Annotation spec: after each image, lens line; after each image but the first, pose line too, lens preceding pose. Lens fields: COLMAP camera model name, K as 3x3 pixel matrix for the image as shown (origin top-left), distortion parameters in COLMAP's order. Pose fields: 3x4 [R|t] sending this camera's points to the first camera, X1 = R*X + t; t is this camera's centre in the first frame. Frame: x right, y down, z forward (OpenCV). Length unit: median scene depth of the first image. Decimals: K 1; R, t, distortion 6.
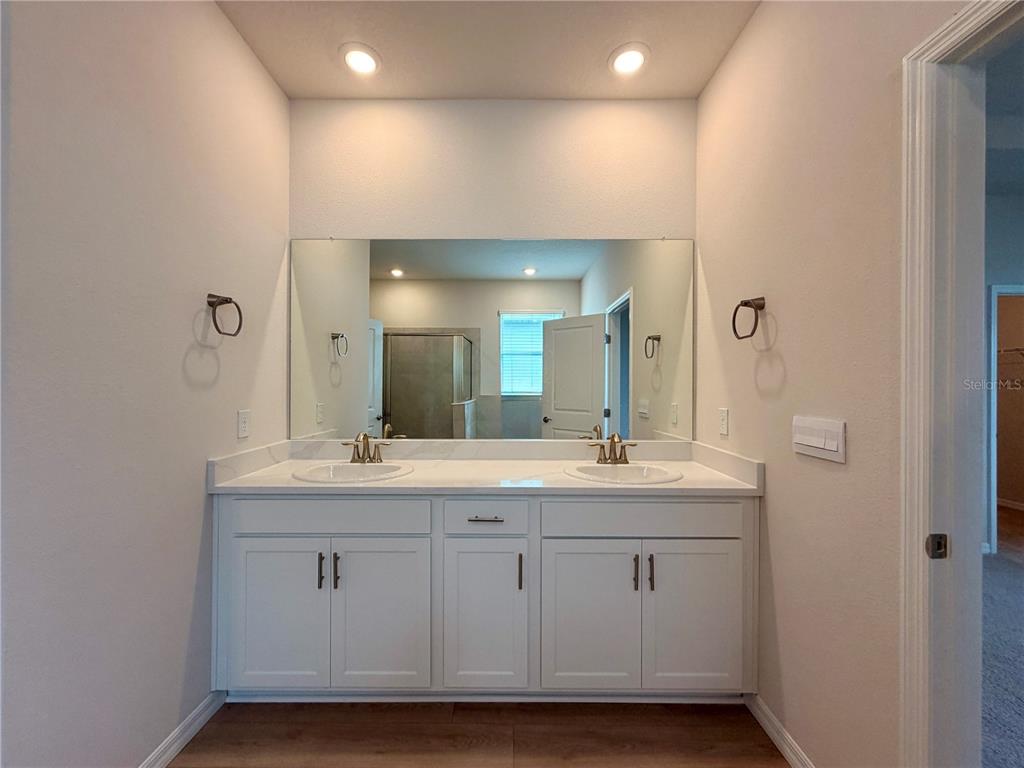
lens RADIAL K [[406.8, 0, 508.8], [0, 406.8, 385.7], [0, 0, 1]] dist [0.000950, 0.000527]
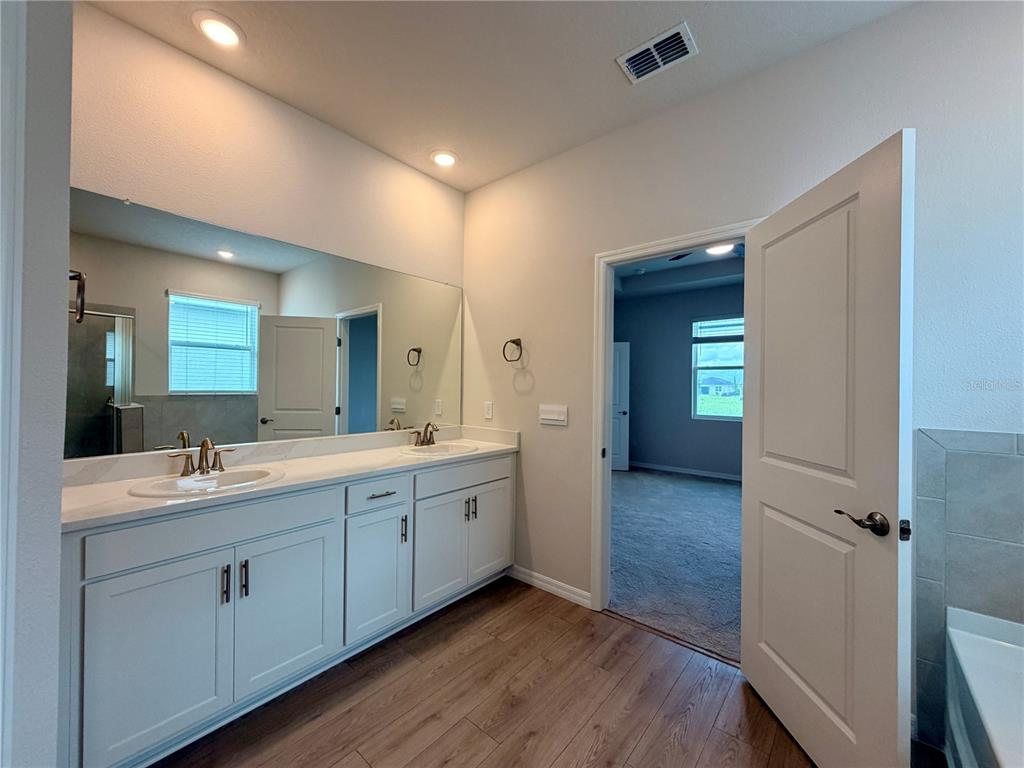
lens RADIAL K [[406.8, 0, 508.8], [0, 406.8, 385.7], [0, 0, 1]] dist [0.000950, 0.000527]
pose [[0.641735, 0.006235, 0.766901, -0.758810], [-0.011159, 0.999937, 0.001209, -0.014442], [-0.766845, -0.009334, 0.641764, -0.102658]]
